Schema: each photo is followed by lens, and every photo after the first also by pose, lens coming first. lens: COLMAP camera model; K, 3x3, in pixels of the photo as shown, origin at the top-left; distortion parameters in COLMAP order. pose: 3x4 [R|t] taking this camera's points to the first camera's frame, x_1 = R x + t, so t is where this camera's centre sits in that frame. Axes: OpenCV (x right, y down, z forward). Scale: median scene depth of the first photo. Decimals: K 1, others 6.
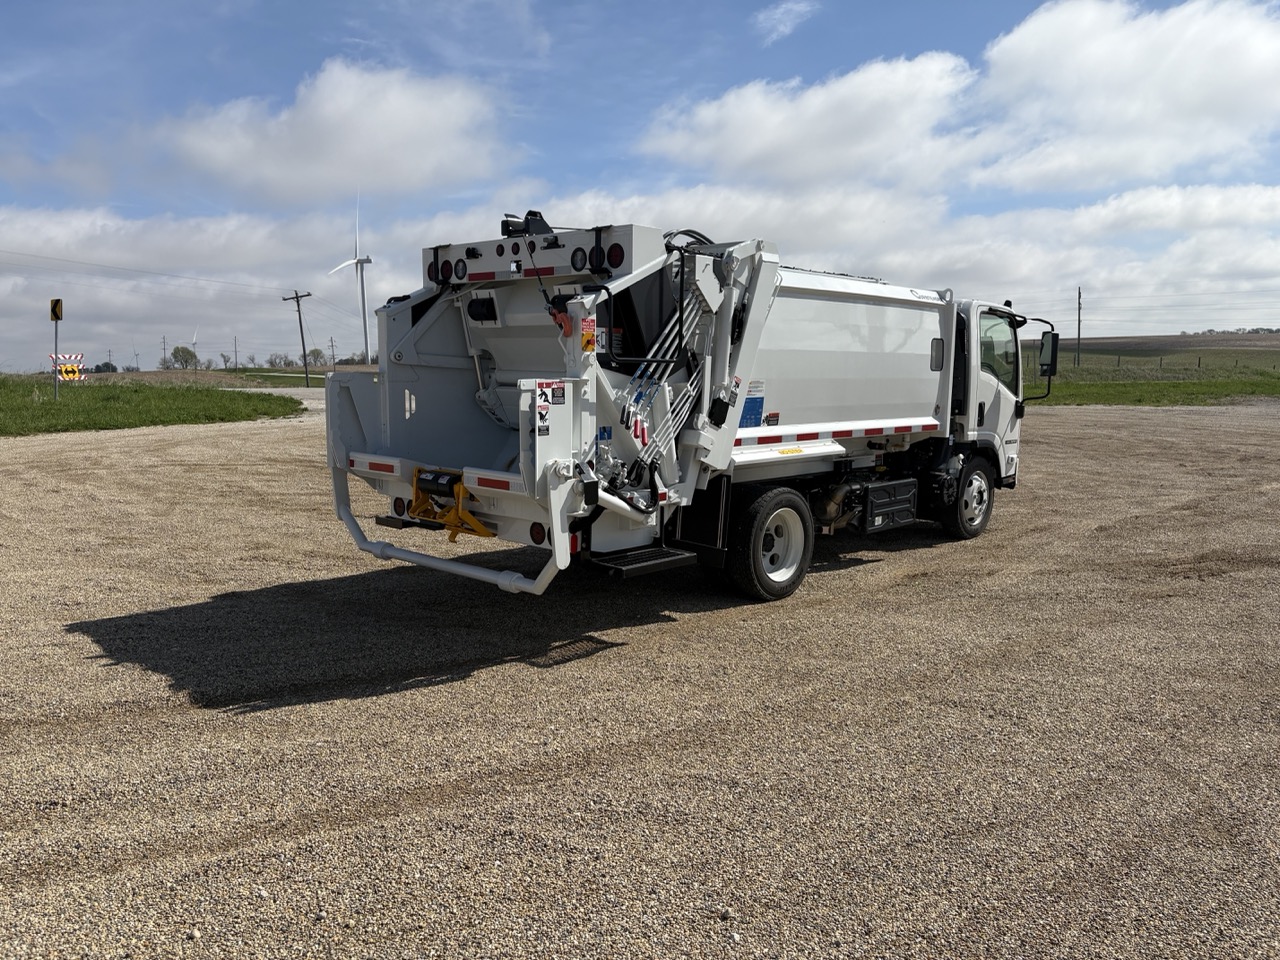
lens RADIAL K [[957.8, 0, 640.0], [0, 957.8, 480.0], [0, 0, 1]] dist [0.091780, -0.129753]
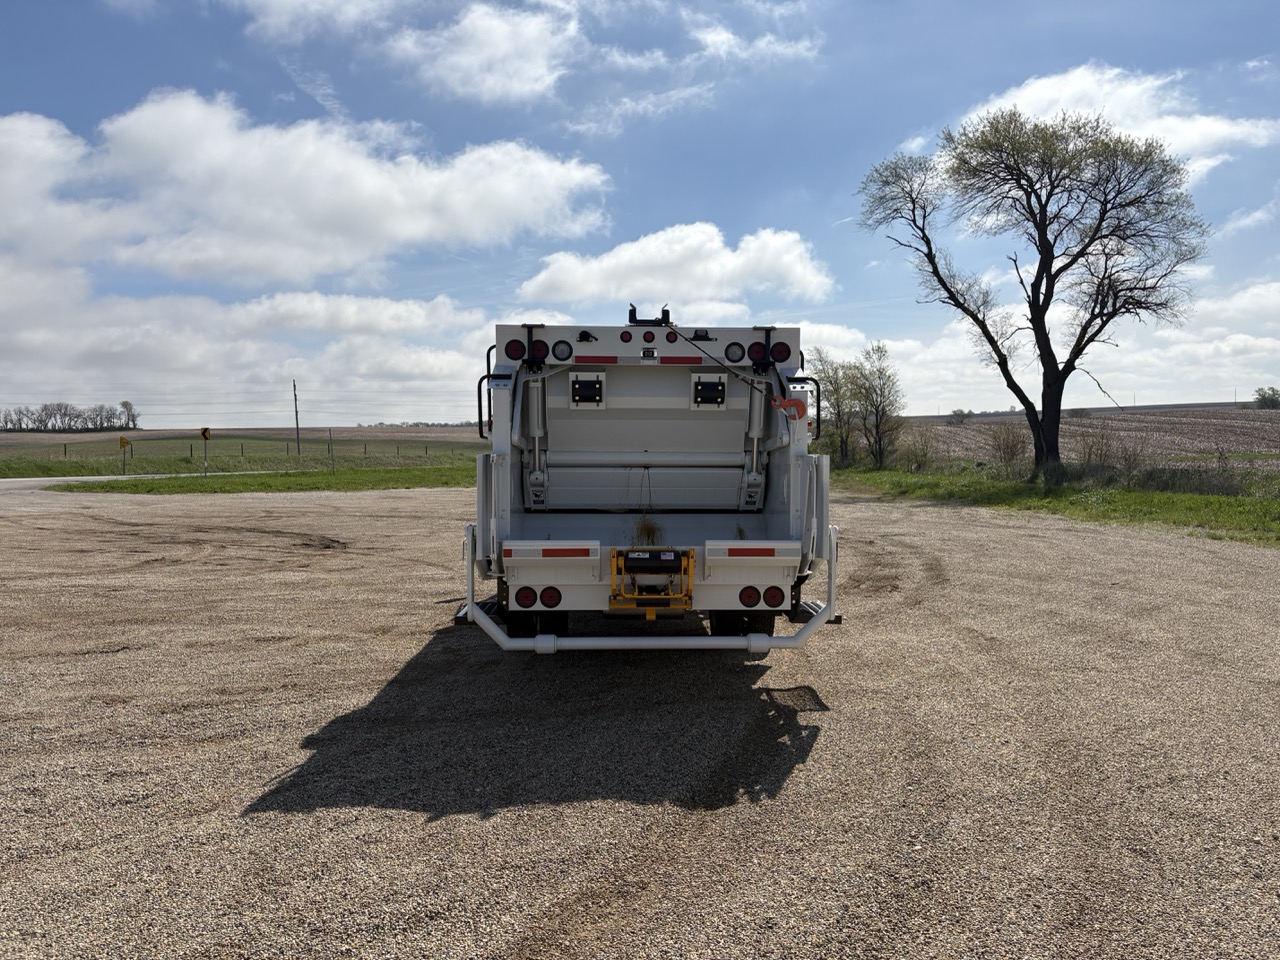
lens RADIAL K [[963.5, 0, 634.5], [0, 963.5, 472.4], [0, 0, 1]] dist [0.121089, -0.140001]
pose [[0.704980, -0.020188, 0.708940, -0.884250], [0.090621, 0.993965, -0.061810, -0.026606], [-0.703414, 0.107820, 0.702555, 0.273484]]
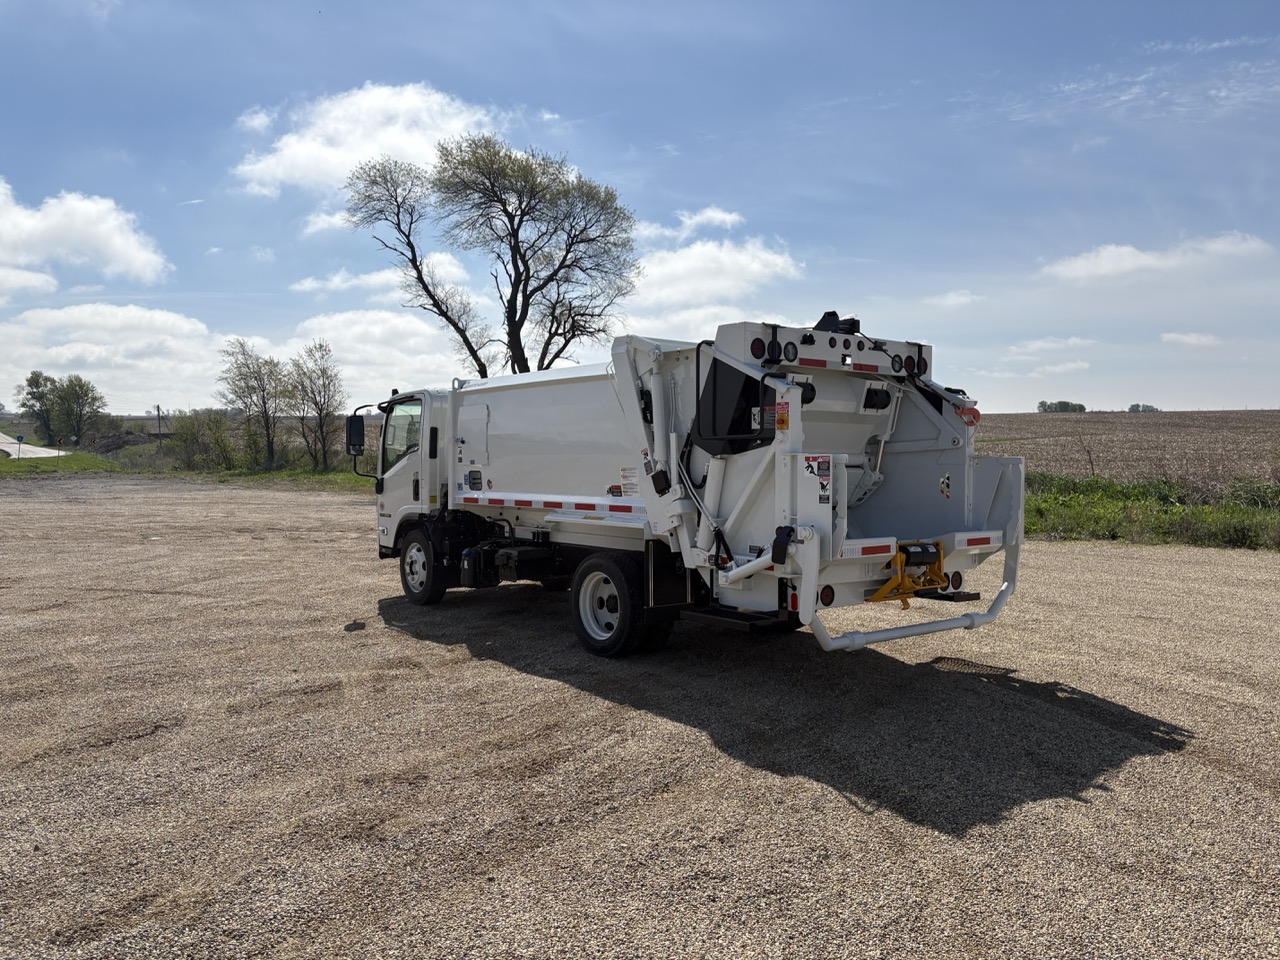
lens RADIAL K [[963.5, 0, 634.5], [0, 963.5, 472.4], [0, 0, 1]] dist [0.121089, -0.140001]
pose [[0.138634, -0.023092, 0.990074, -1.268829], [0.117624, 0.993036, 0.006691, -0.125934], [-0.983334, 0.115529, 0.140385, 1.083973]]
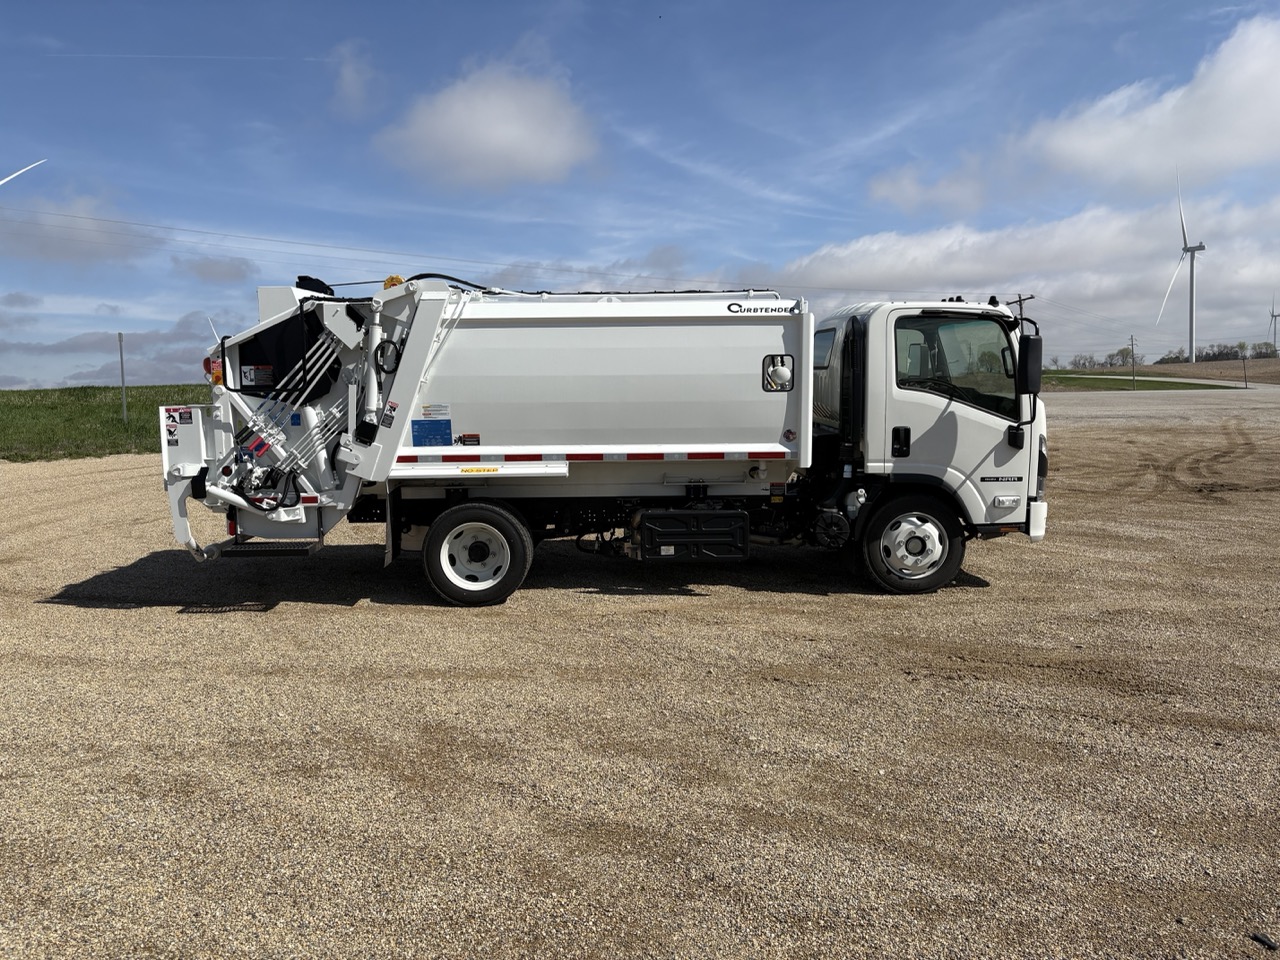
lens RADIAL K [[964.1, 0, 639.9], [0, 964.1, 445.6], [0, 0, 1]] dist [0.039078, 0.000591]
pose [[0.702762, 0.037525, -0.710435, 1.108142], [-0.064040, 0.997891, -0.010639, -0.060607], [0.708537, 0.052973, 0.703682, 0.388570]]
